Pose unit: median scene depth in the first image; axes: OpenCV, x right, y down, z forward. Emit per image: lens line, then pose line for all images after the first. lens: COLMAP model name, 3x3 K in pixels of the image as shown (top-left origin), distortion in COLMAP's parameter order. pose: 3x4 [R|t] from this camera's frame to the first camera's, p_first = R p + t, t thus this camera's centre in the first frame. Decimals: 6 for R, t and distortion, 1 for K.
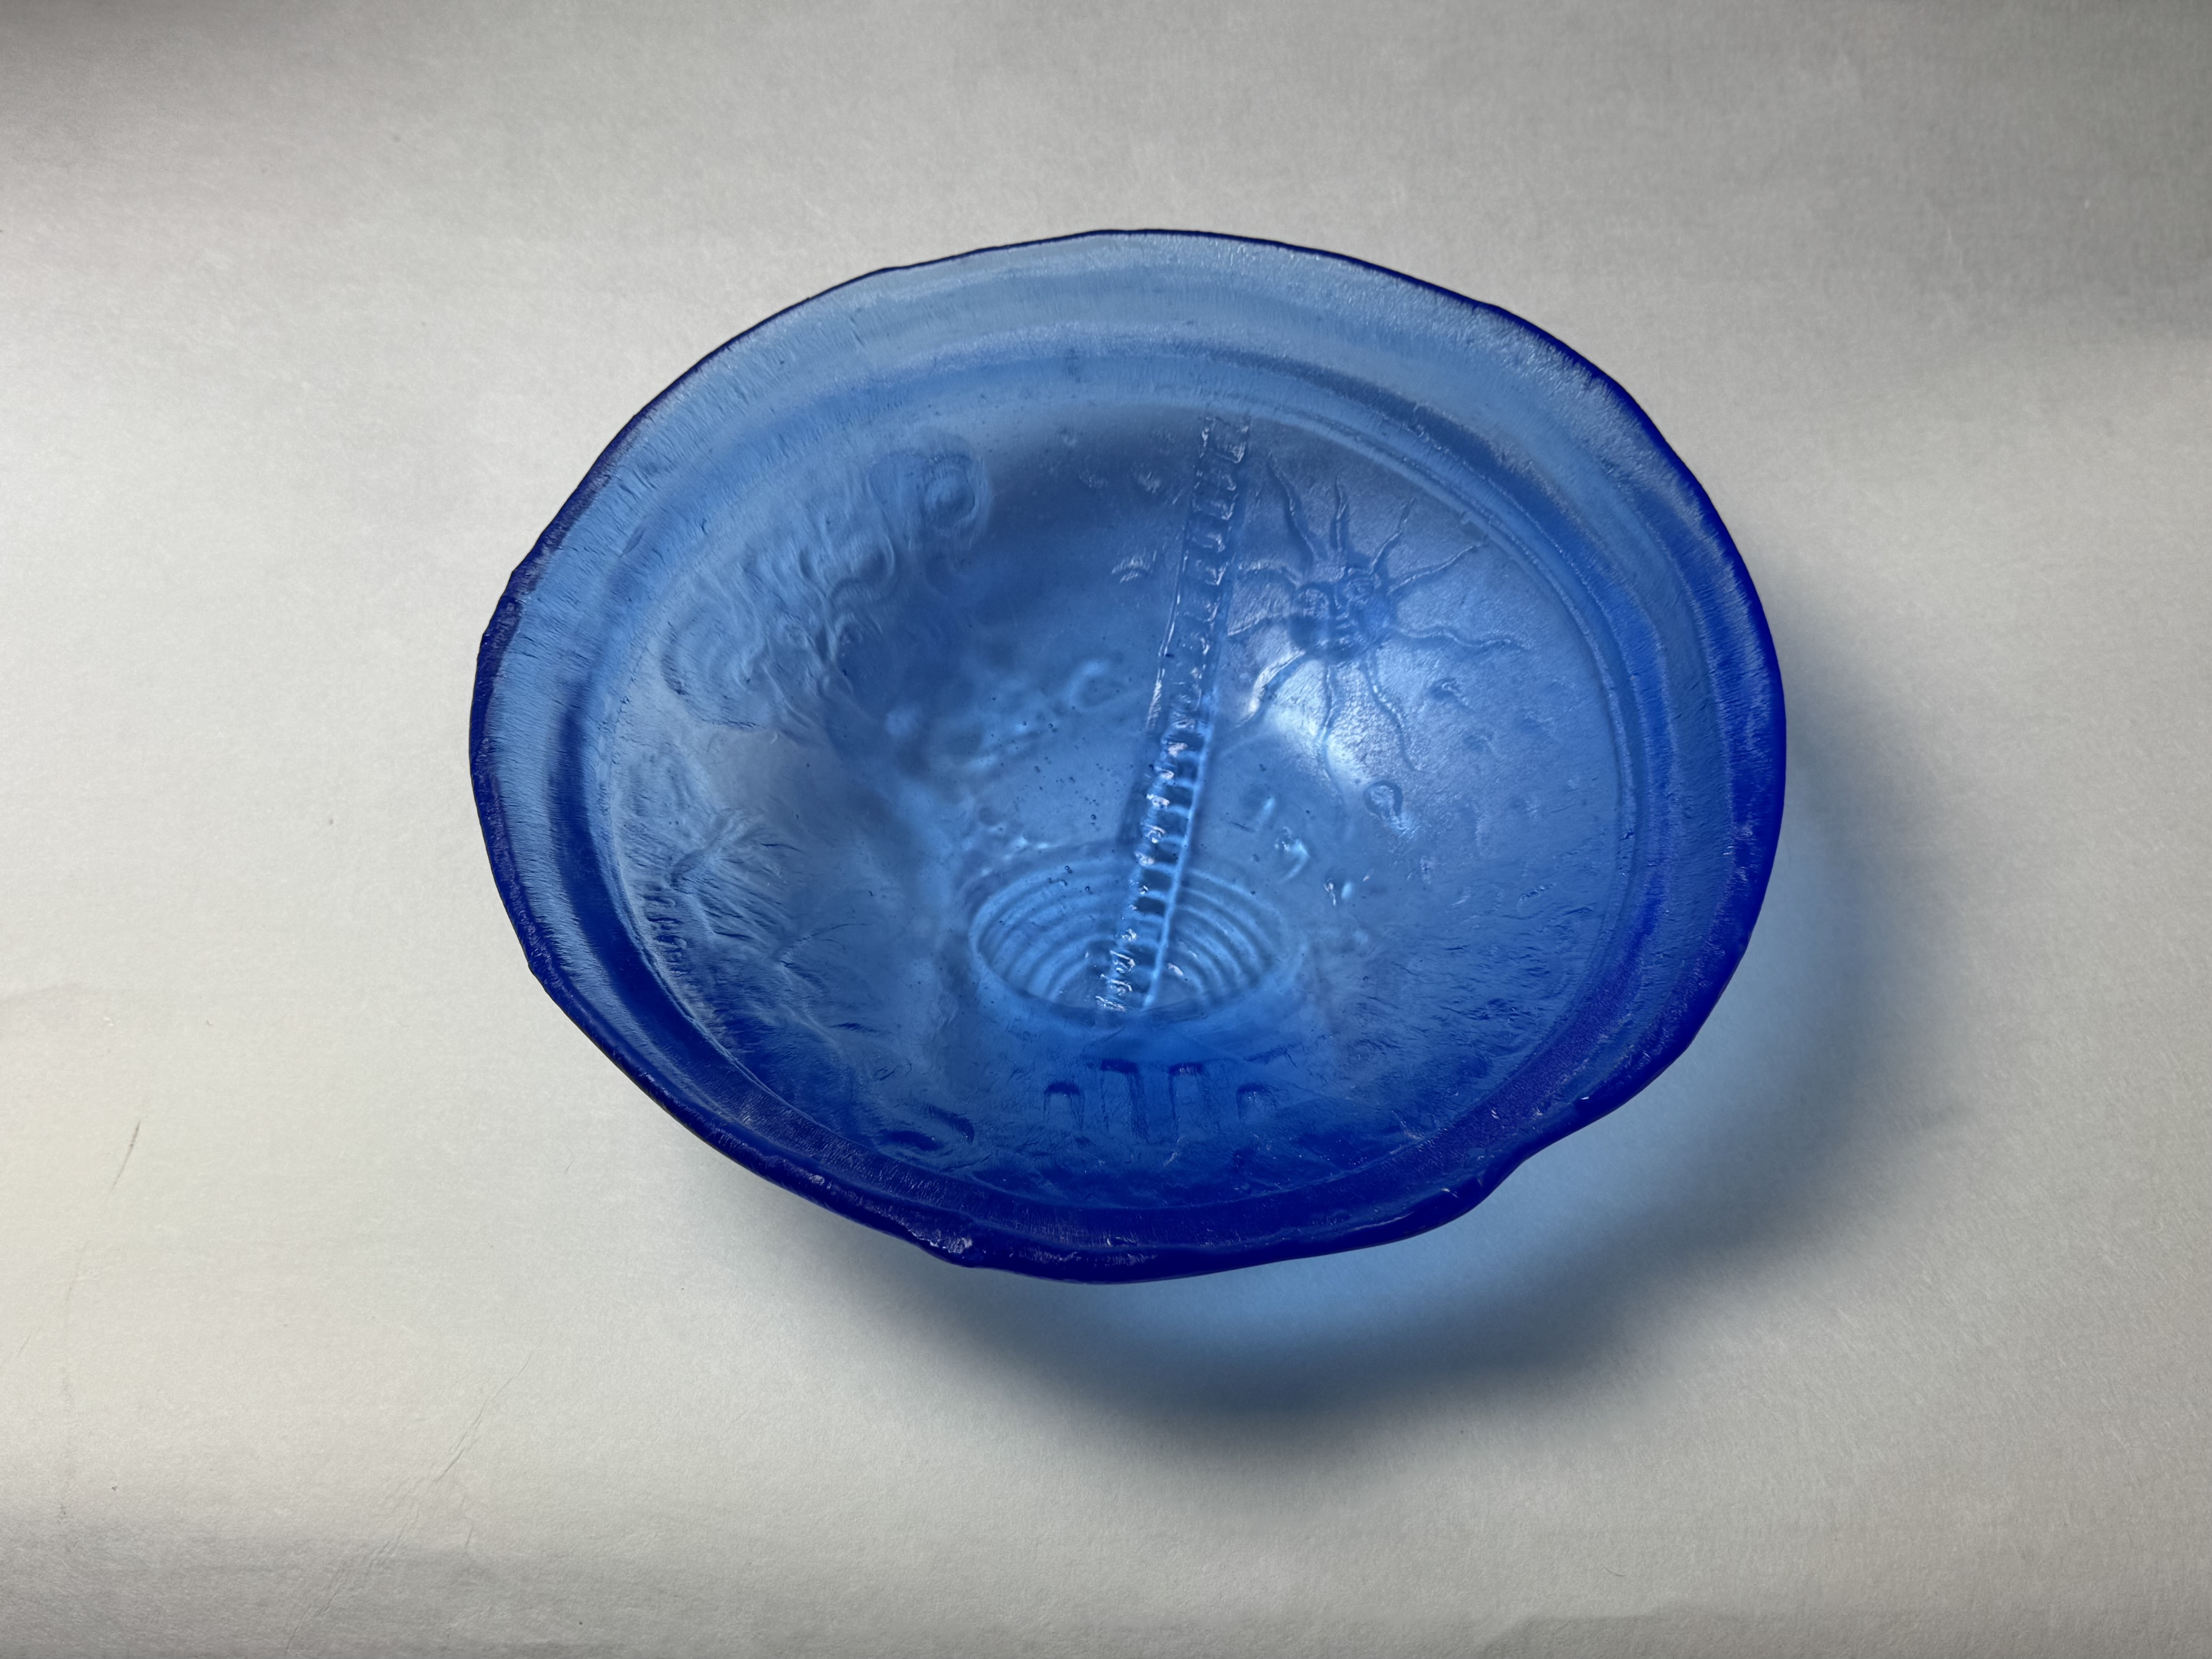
lens RADIAL K [[2262.1, 0, 1139.0], [0, 2262.1, 830.0], [0, 0, 1]] dist [0.143884, -0.289551]
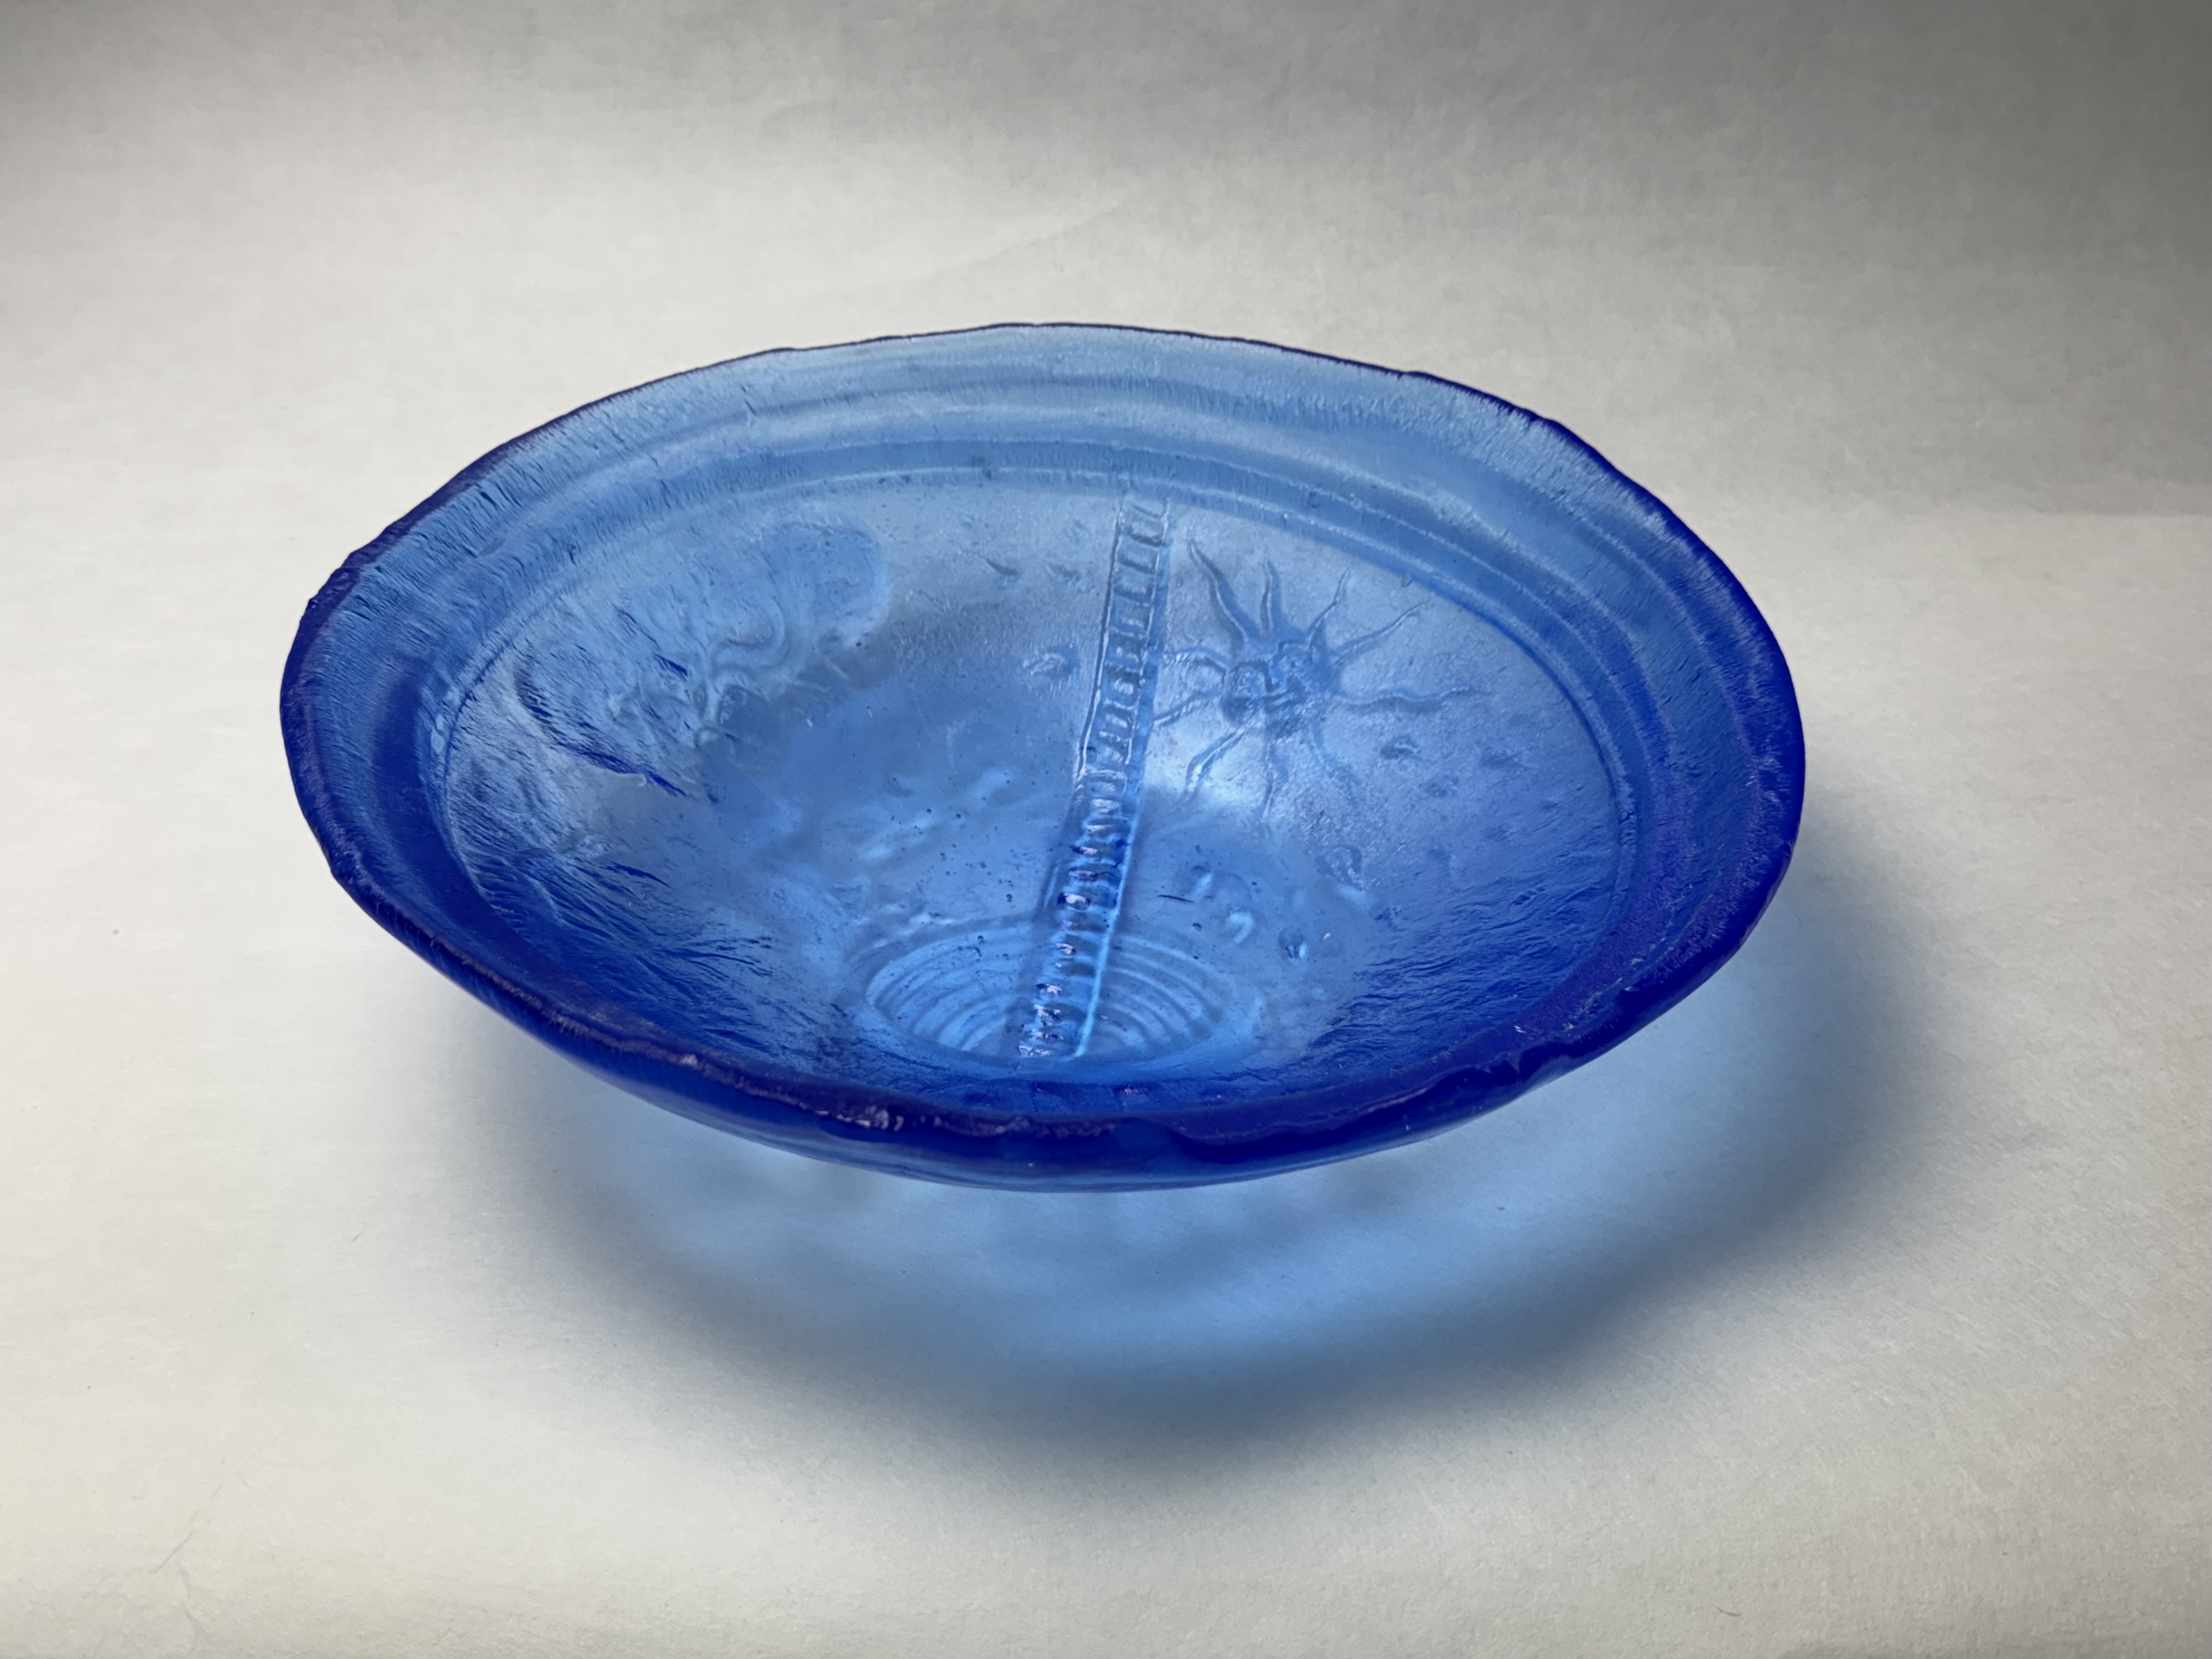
lens RADIAL K [[2346.8, 0, 1161.9], [0, 2346.8, 490.5], [0, 0, 1]] dist [0.137885, -0.232735]
pose [[0.998112, -0.011532, 0.060328, -0.015272], [0.029955, 0.948884, -0.314201, 0.143430], [-0.053621, 0.315415, 0.947438, 0.095764]]
